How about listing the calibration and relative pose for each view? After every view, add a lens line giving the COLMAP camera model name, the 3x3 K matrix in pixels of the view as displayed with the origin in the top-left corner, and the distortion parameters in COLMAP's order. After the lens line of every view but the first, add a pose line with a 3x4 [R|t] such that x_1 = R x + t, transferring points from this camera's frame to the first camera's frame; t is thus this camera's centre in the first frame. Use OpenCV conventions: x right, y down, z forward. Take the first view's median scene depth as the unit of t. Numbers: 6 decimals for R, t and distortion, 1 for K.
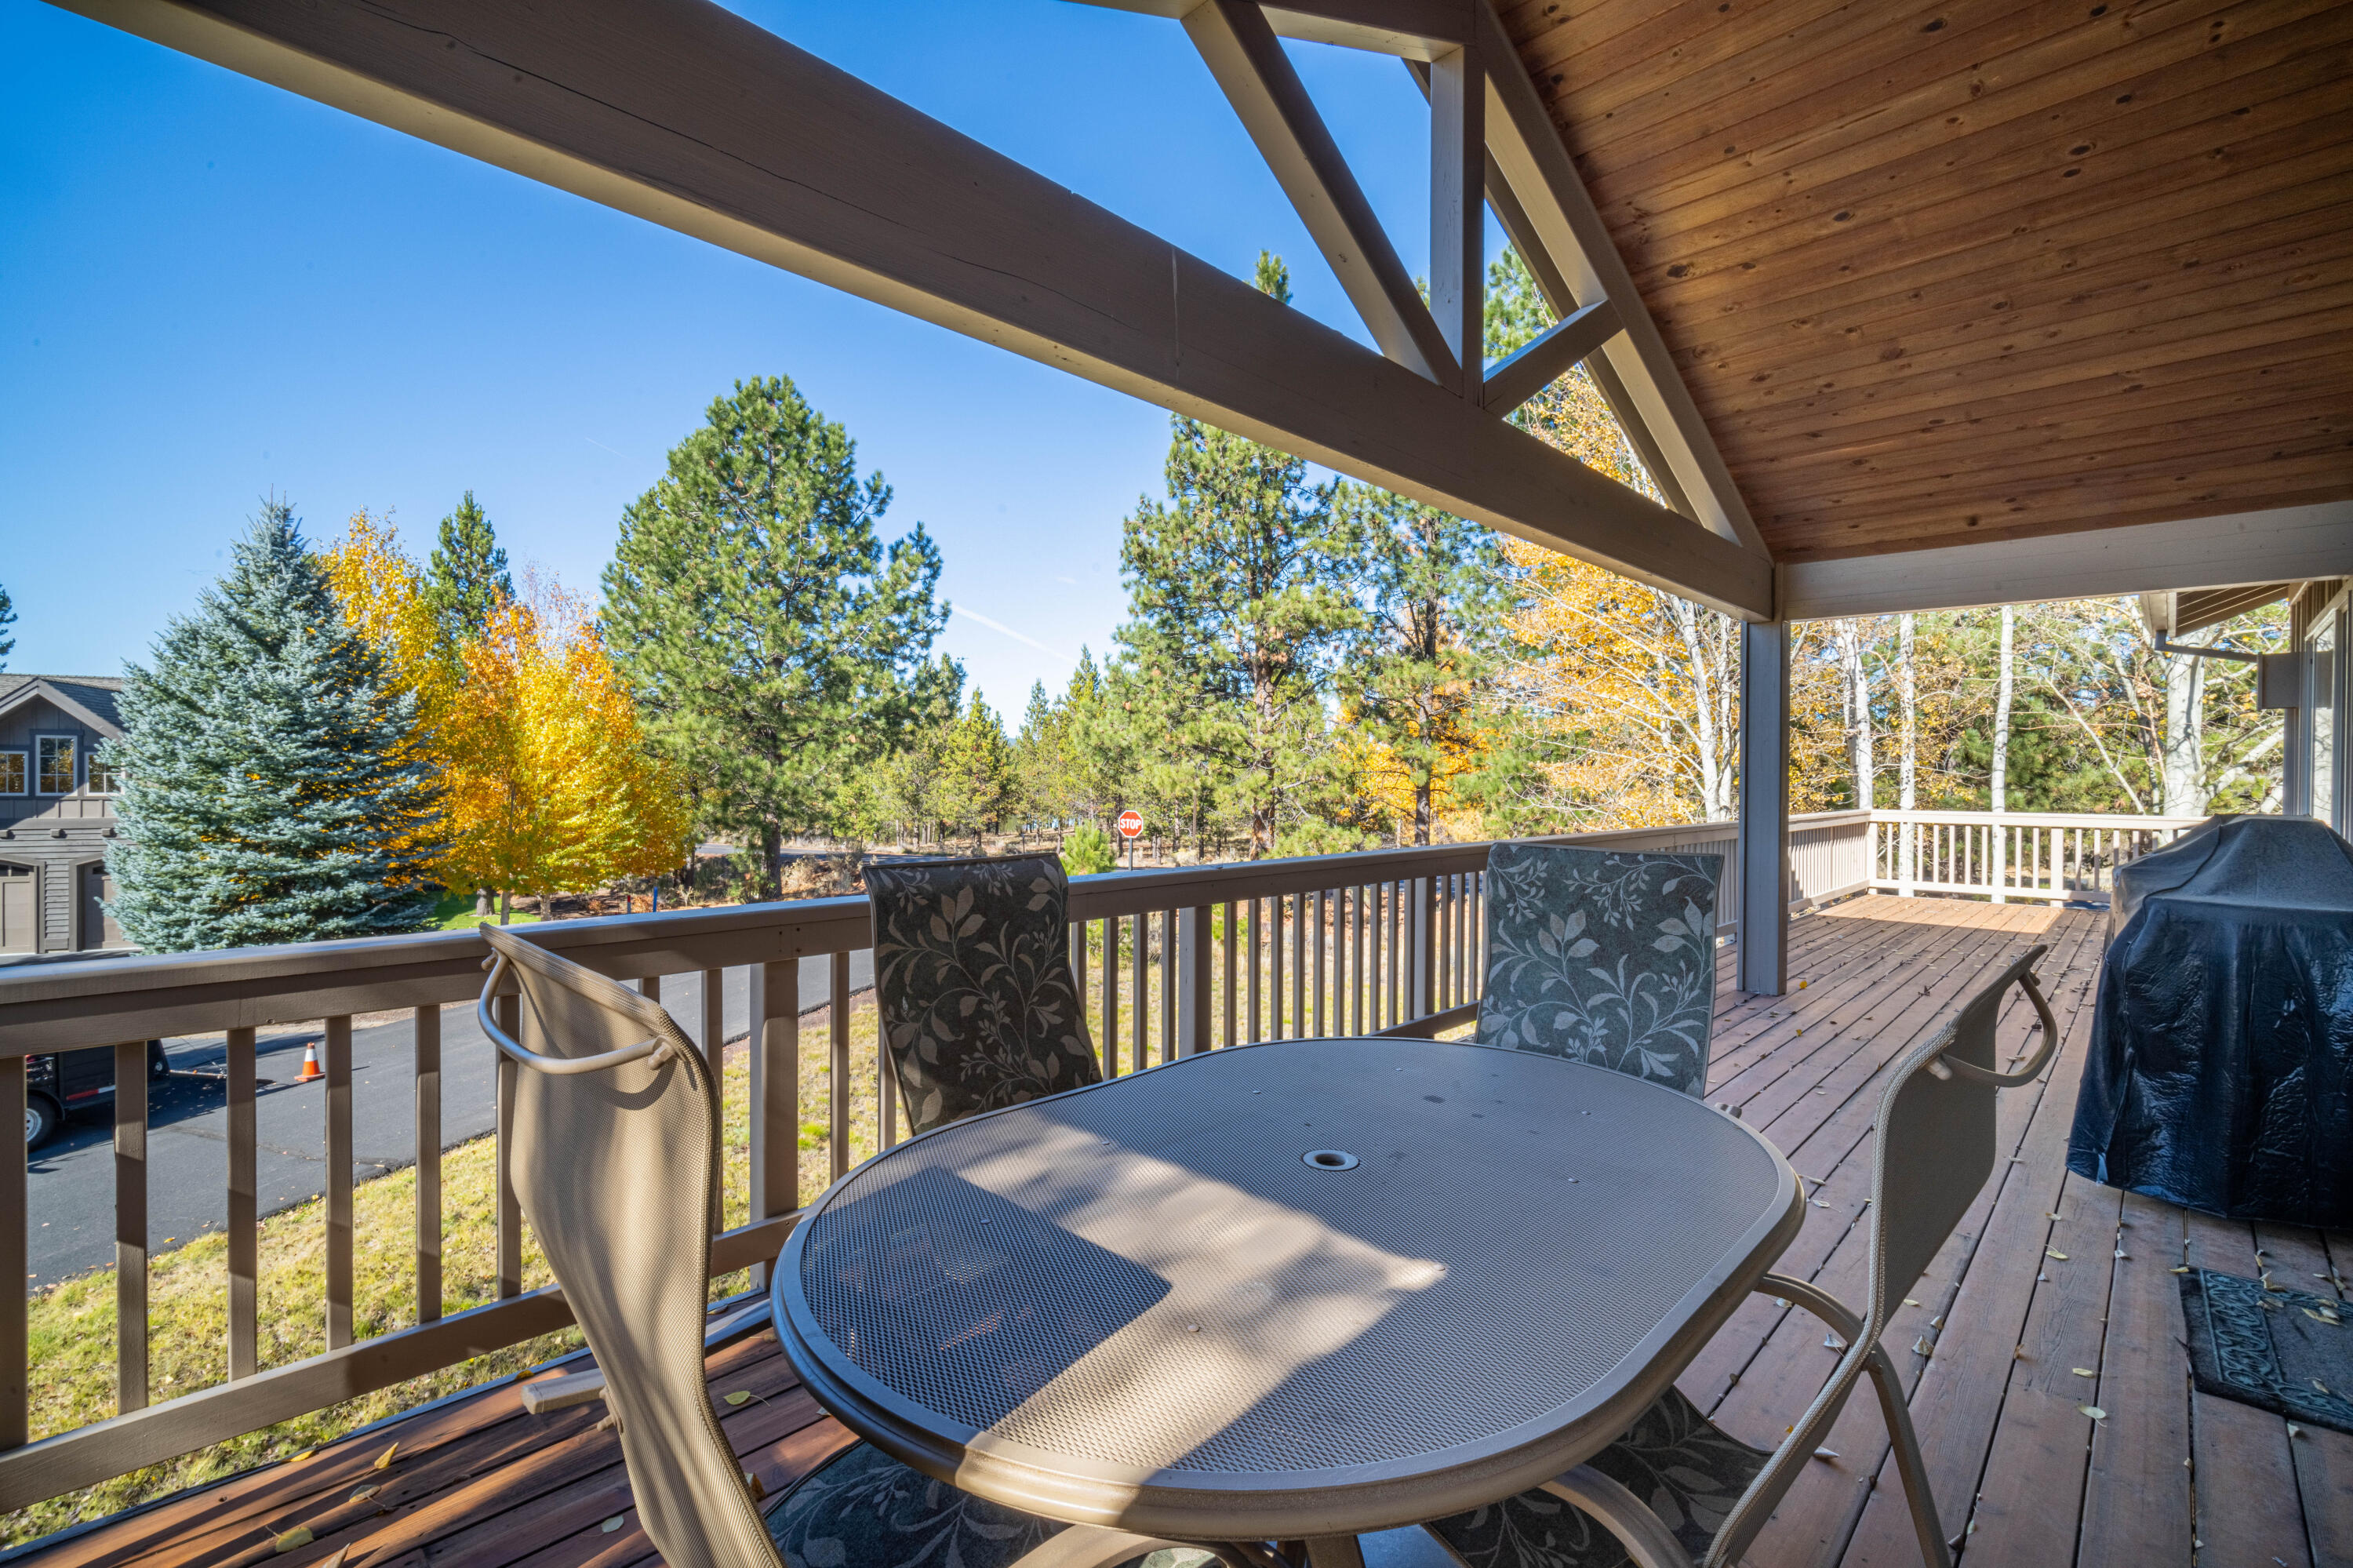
lens RADIAL K [[1023.4, 0, 1172.5], [0, 1023.4, 780.4], [0, 0, 1]] dist [-0.010535, 0.001390]
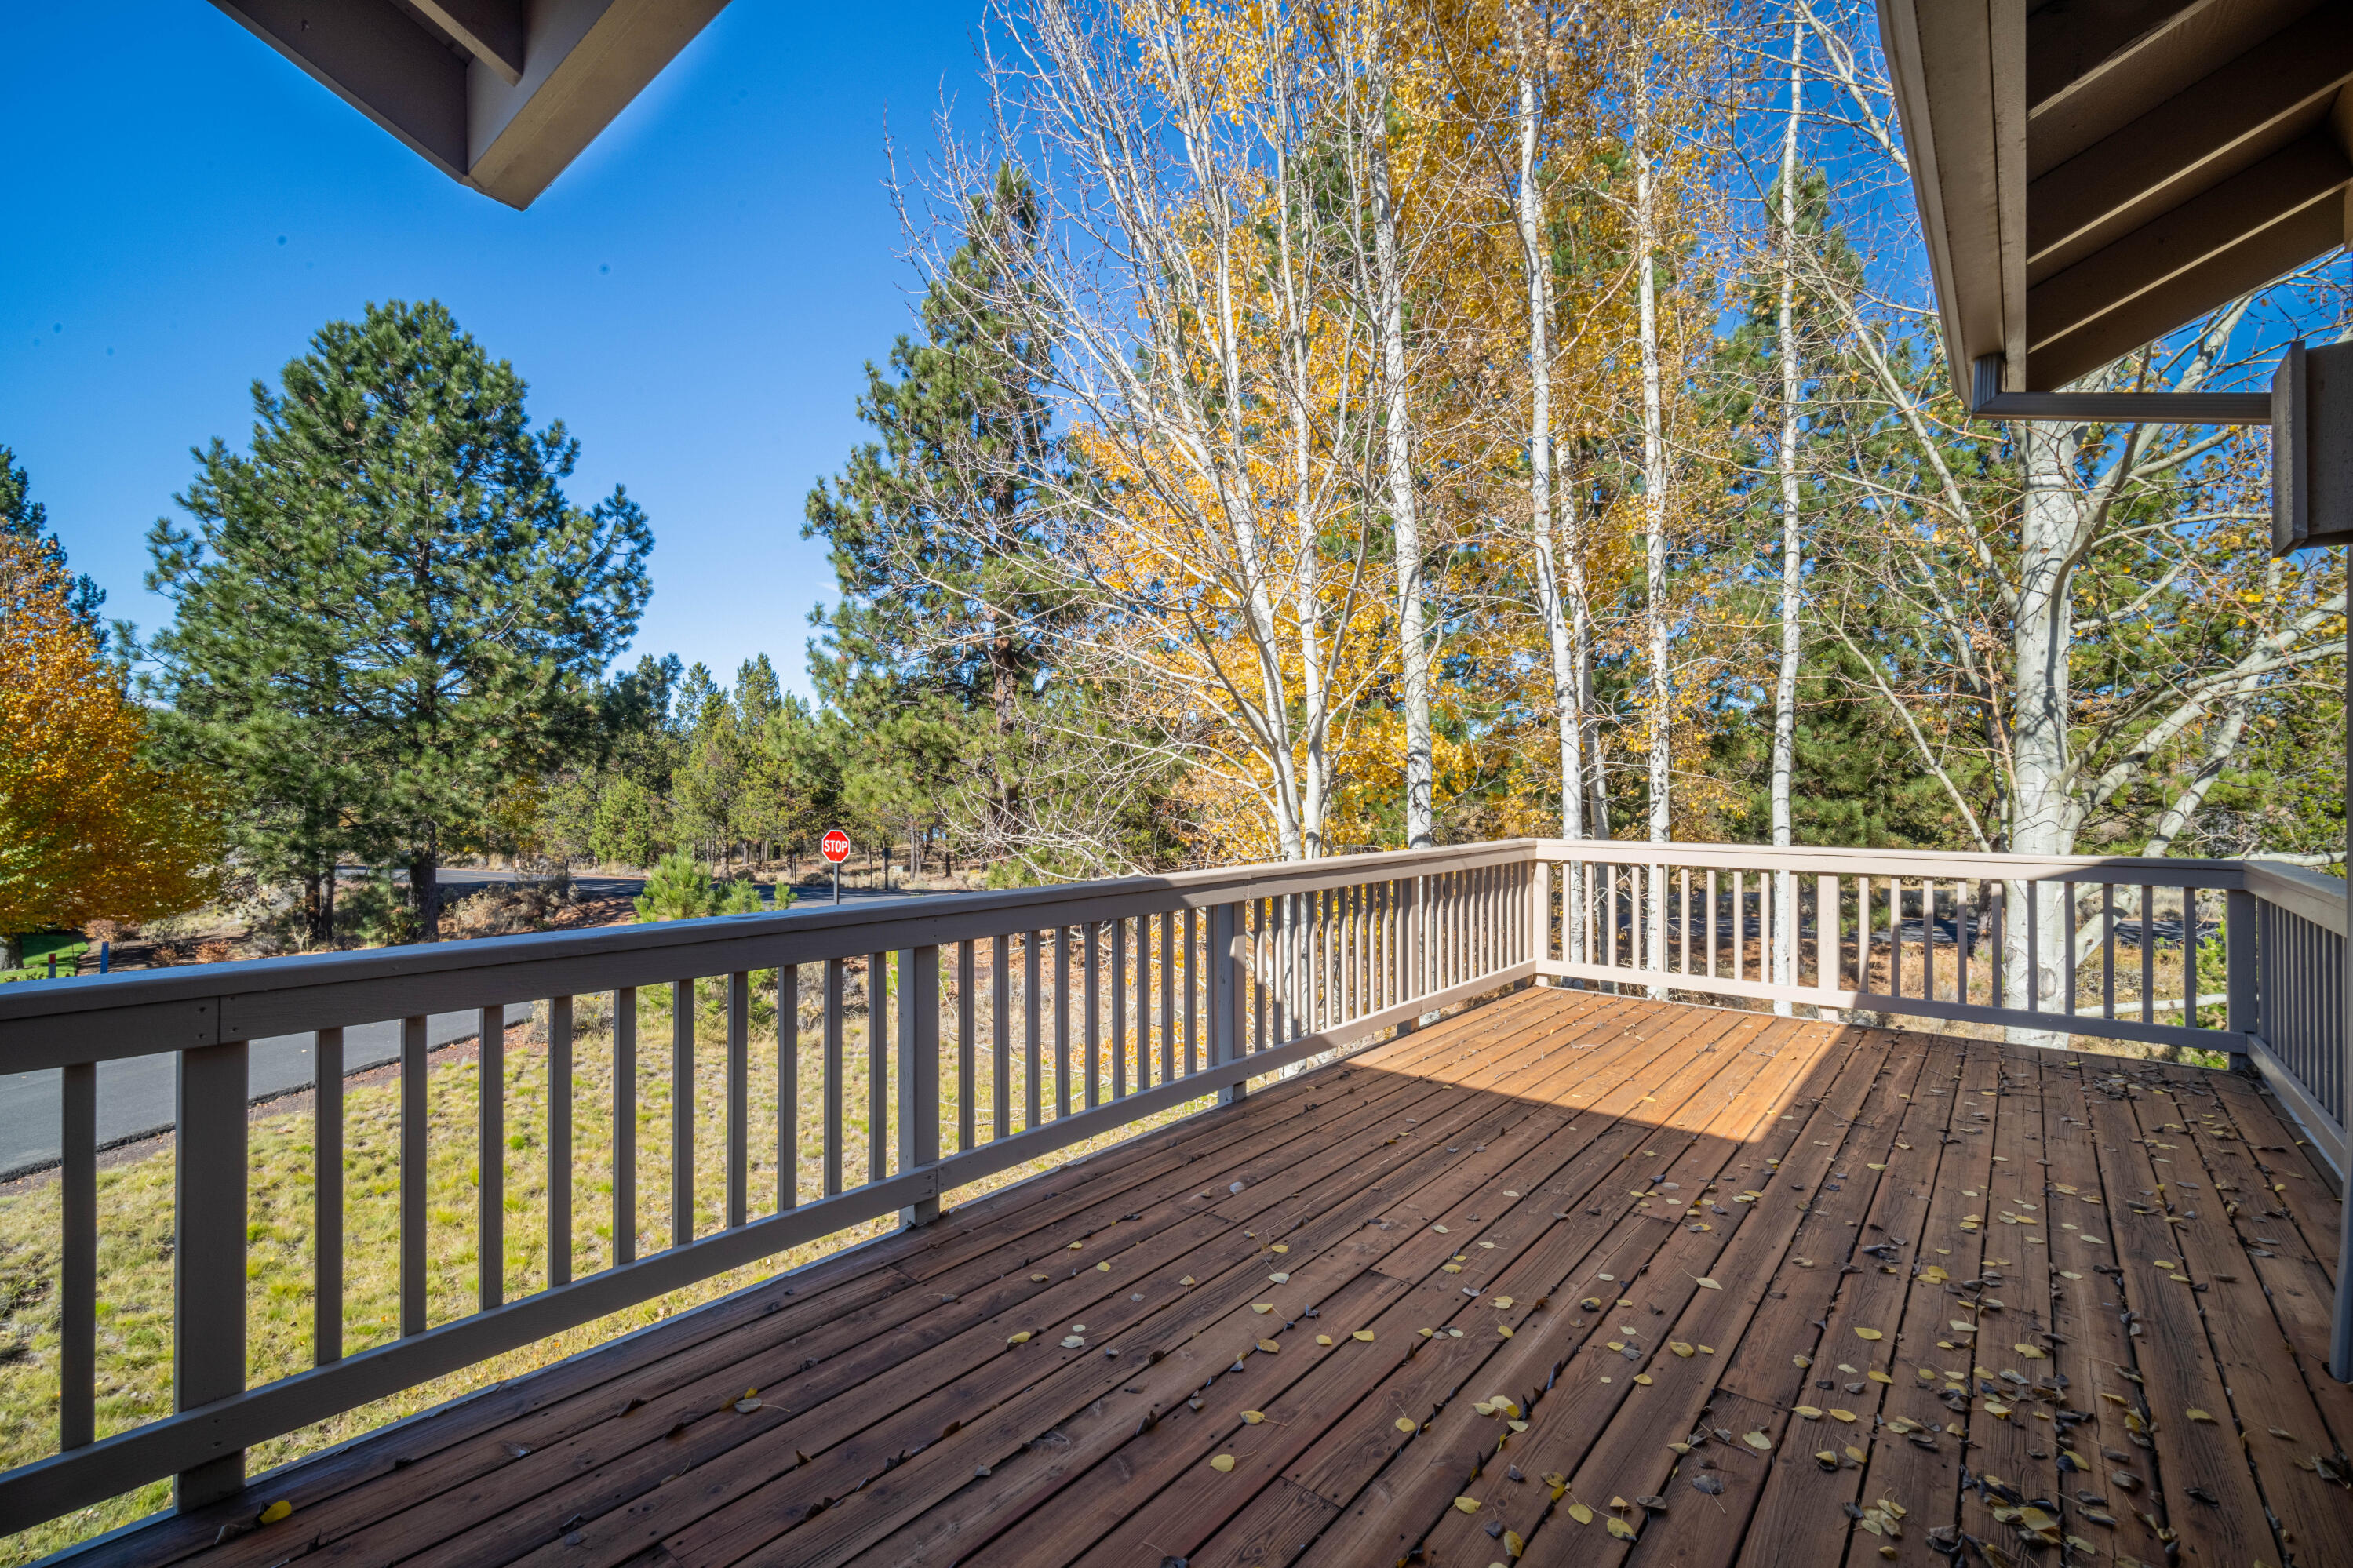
lens RADIAL K [[1023.2, 0, 1171.0], [0, 1023.2, 779.9], [0, 0, 1]] dist [-0.010535, 0.001390]
pose [[0.996909, -0.003649, 0.078474, 0.058447], [0.004590, 0.999920, -0.011823, 0.000144], [-0.078425, 0.012147, 0.996846, 0.059261]]
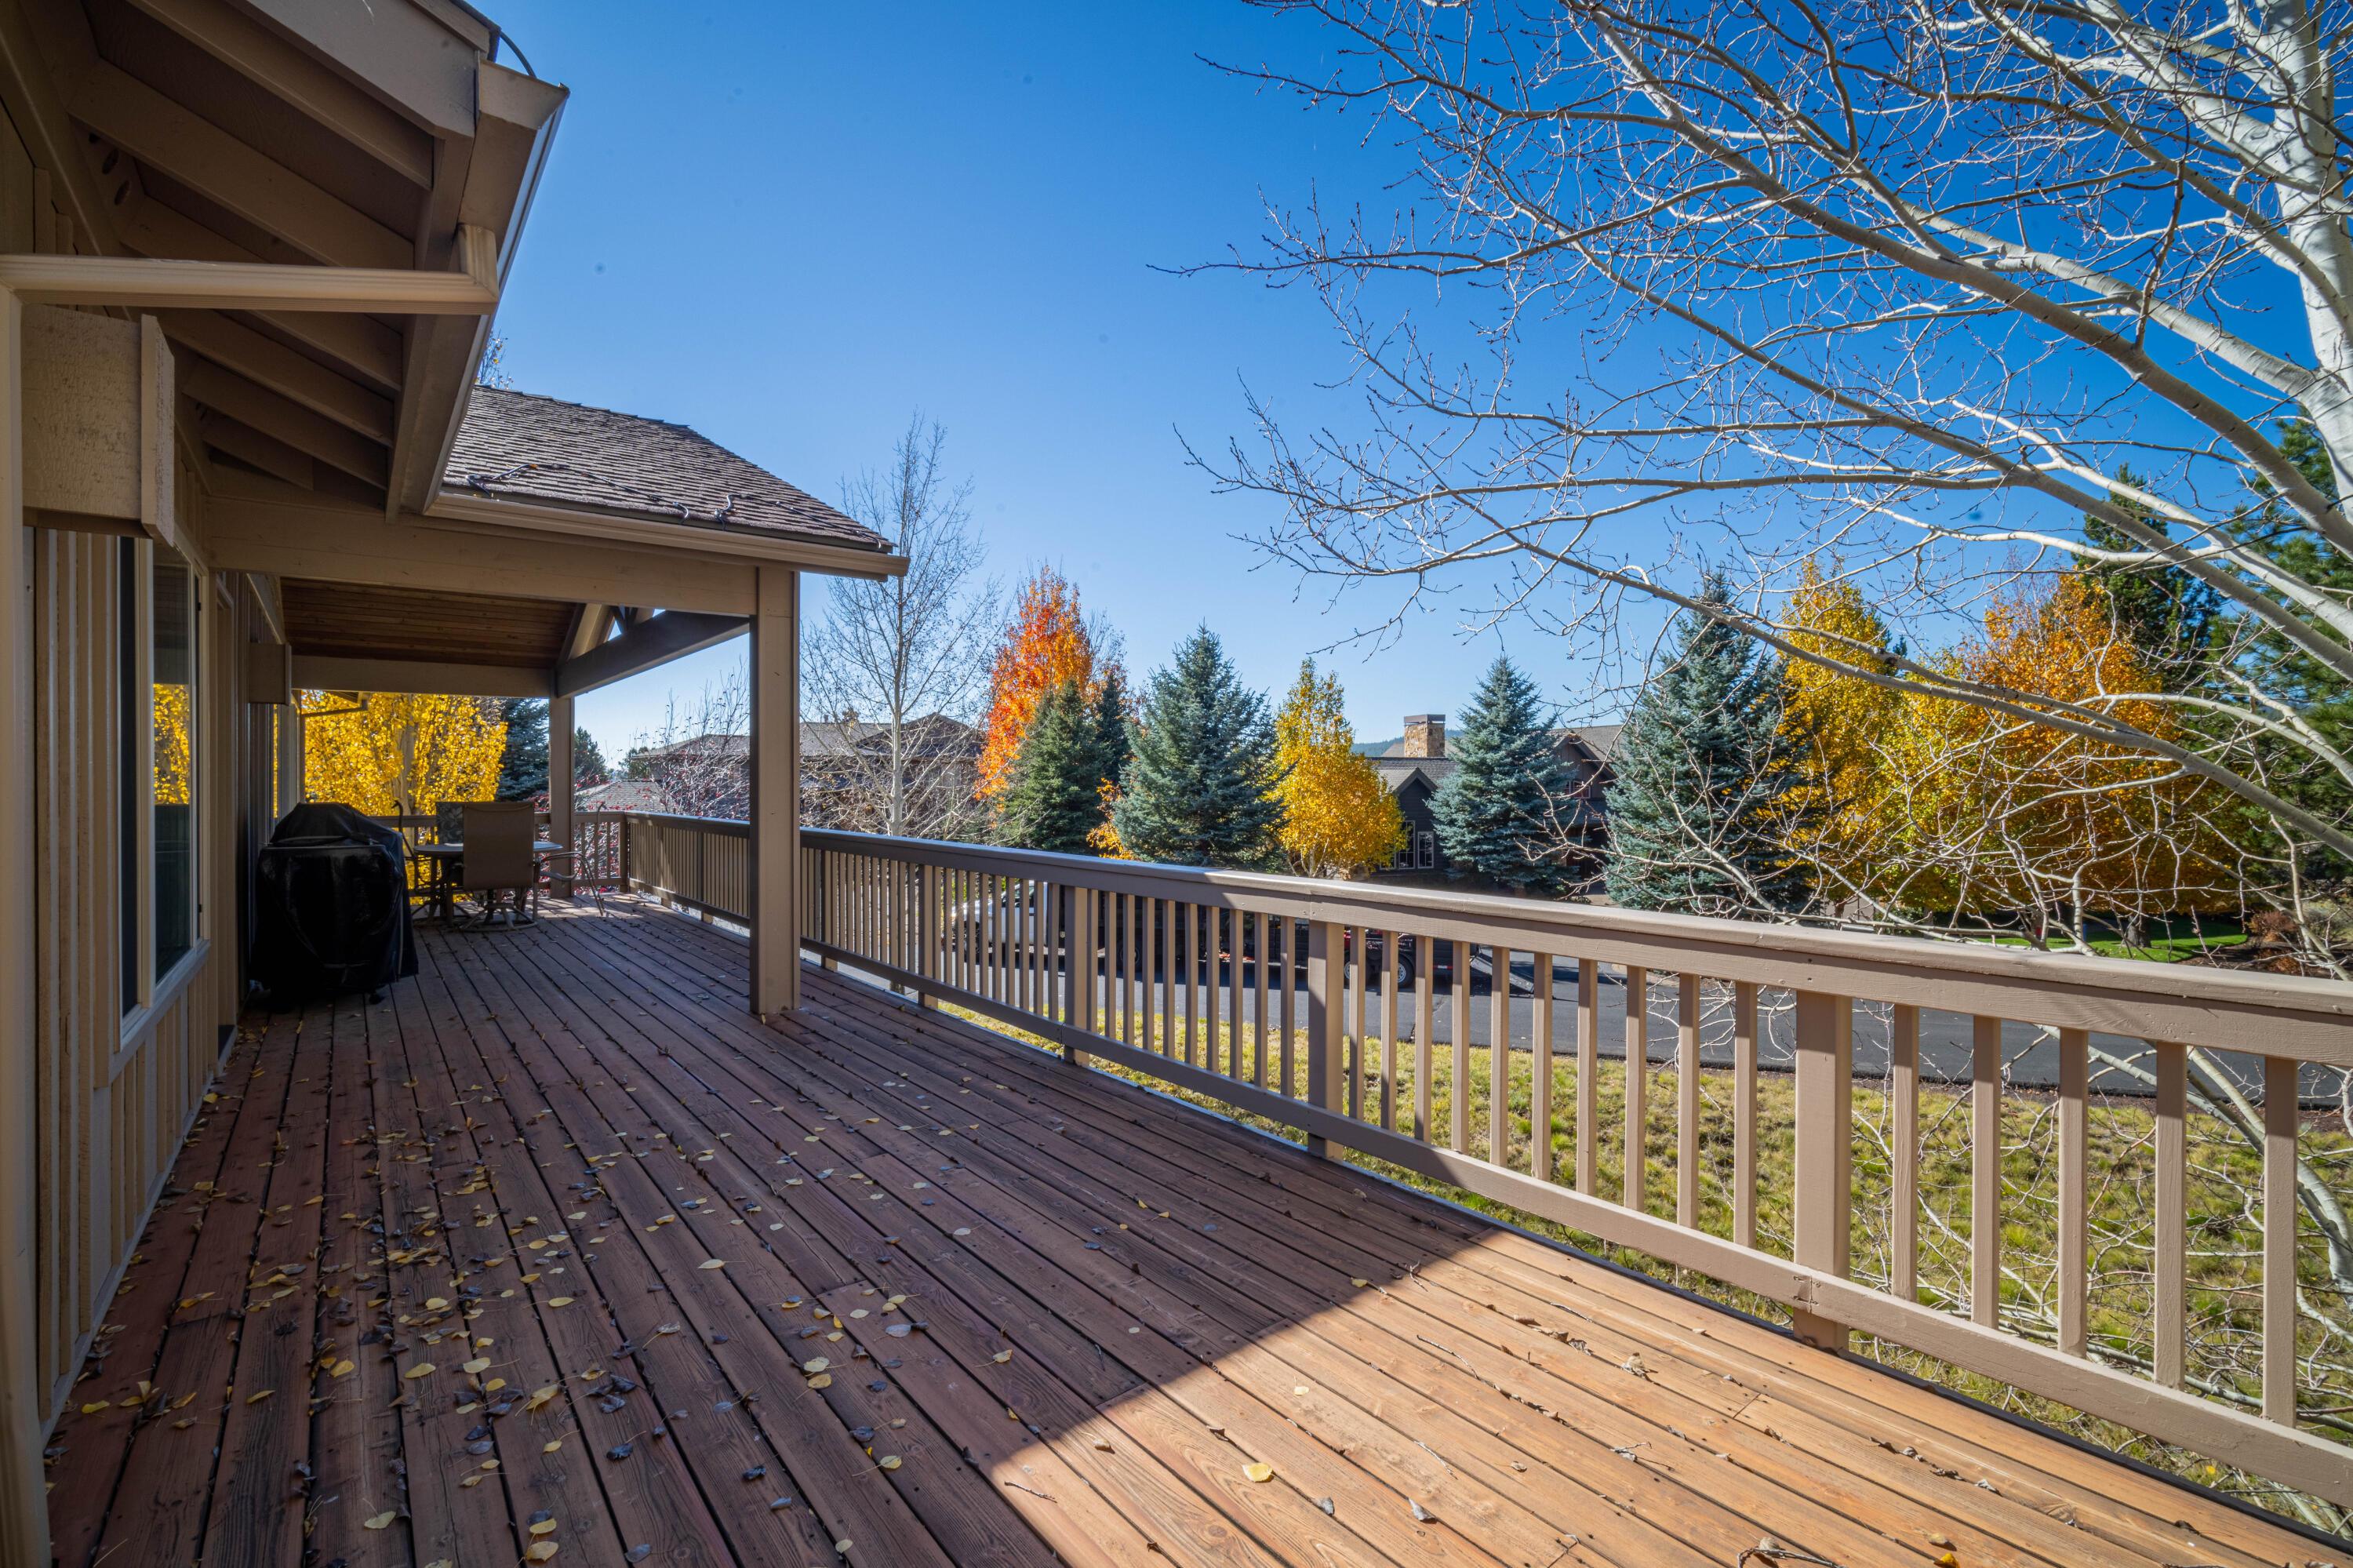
lens RADIAL K [[1023.4, 0, 1171.1], [0, 1023.4, 794.8], [0, 0, 1]] dist [-0.010535, 0.001390]
pose [[-0.107717, 0.007938, -0.994150, 0.313290], [-0.005427, 0.999949, 0.008572, -0.000641], [0.994167, 0.006318, -0.107668, 0.306792]]
